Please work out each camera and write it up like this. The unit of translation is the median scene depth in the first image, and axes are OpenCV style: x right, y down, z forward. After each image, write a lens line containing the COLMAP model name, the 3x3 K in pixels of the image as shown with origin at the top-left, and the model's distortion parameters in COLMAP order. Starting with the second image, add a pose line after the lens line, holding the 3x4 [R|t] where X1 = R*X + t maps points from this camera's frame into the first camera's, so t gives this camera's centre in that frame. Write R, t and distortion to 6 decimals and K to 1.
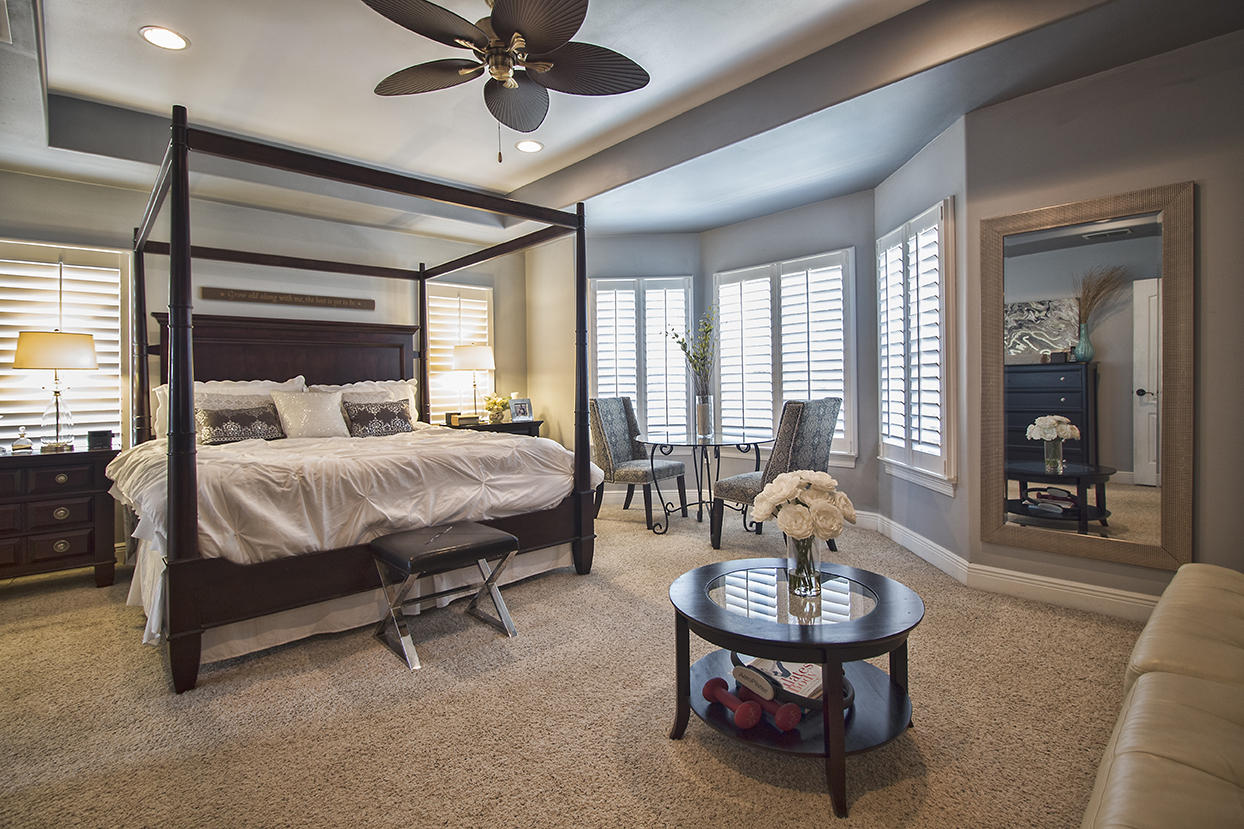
lens RADIAL K [[597.3, 0, 625.1], [0, 597.3, 401.4], [0, 0, 1]] dist [0.001921, -0.013500]
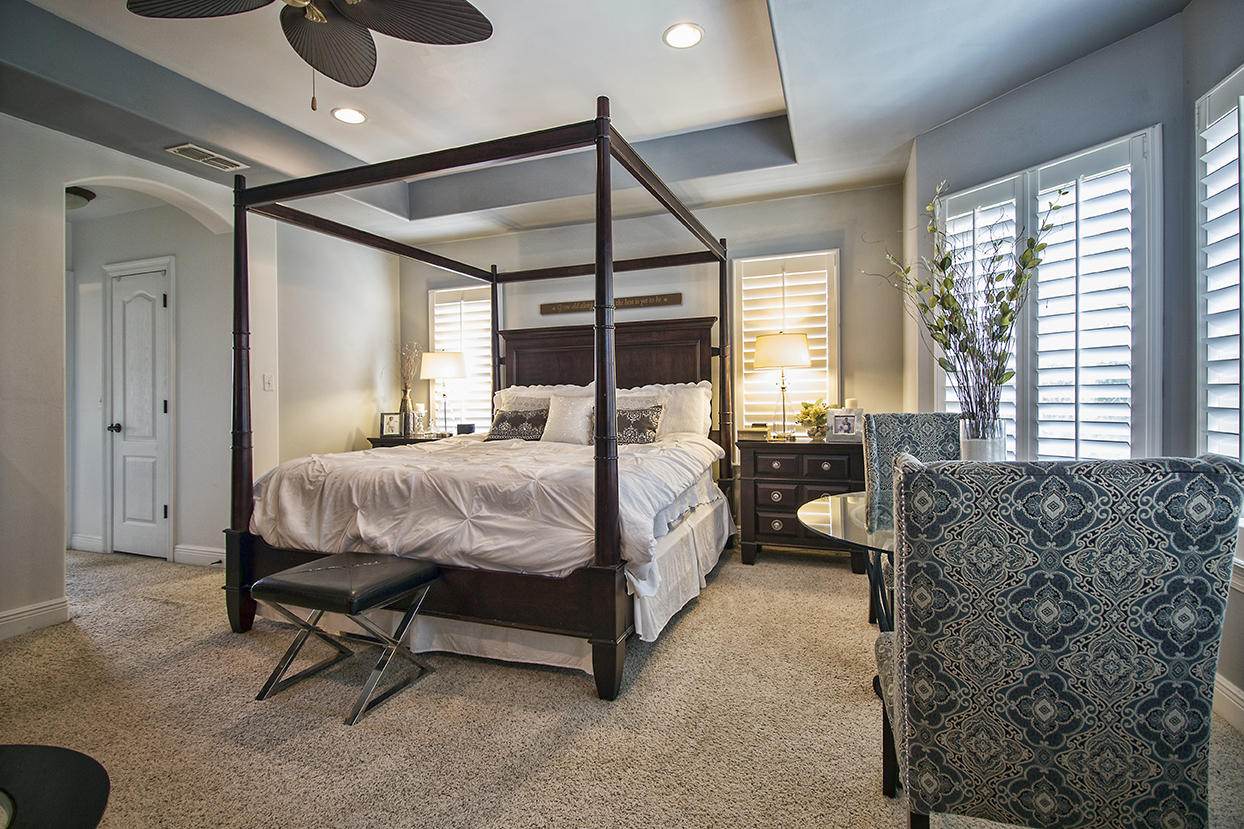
lens RADIAL K [[597.3, 0, 625.1], [0, 597.3, 401.4], [0, 0, 1]] dist [0.001921, -0.013500]
pose [[0.445200, 0.022963, -0.895137, 0.348957], [-0.016090, 0.999715, 0.017644, -0.021646], [0.895287, 0.006548, 0.445443, 0.528279]]
